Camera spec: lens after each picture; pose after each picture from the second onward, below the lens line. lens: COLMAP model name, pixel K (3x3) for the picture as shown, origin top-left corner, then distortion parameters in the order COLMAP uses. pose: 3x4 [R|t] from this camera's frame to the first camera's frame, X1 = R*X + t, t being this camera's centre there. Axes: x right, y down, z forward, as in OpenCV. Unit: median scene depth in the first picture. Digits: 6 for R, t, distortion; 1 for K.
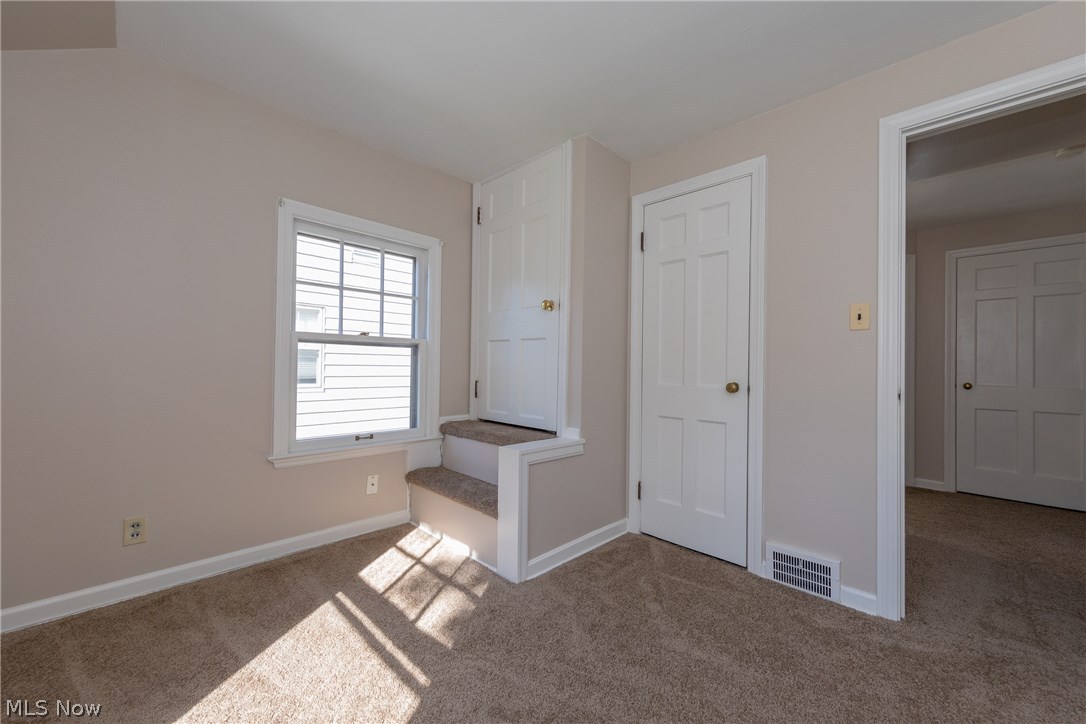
lens RADIAL K [[415.5, 0, 543.0], [0, 415.5, 362.0], [0, 0, 1]] dist [0.001128, 0.000230]
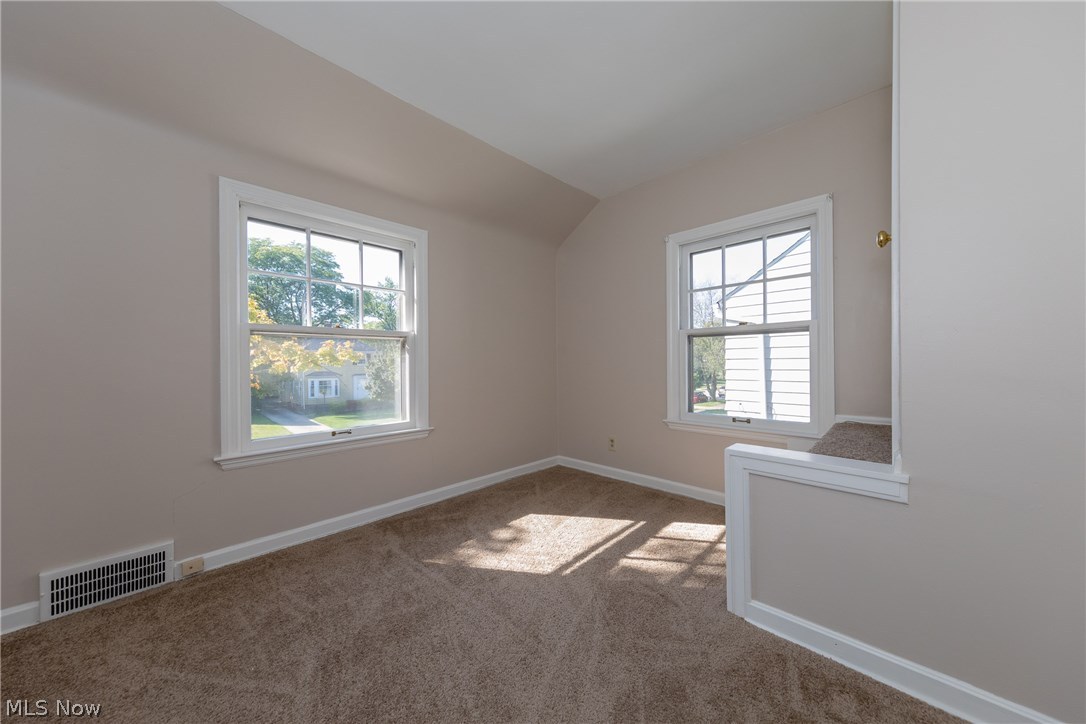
lens RADIAL K [[366.1, 0, 543.0], [0, 366.1, 362.0], [0, 0, 1]] dist [-0.000084, -0.000003]
pose [[-0.004009, -0.014069, -0.999893, 0.689888], [0.026148, 0.999558, -0.014169, 0.040864], [0.999650, -0.026202, -0.003639, 0.663193]]
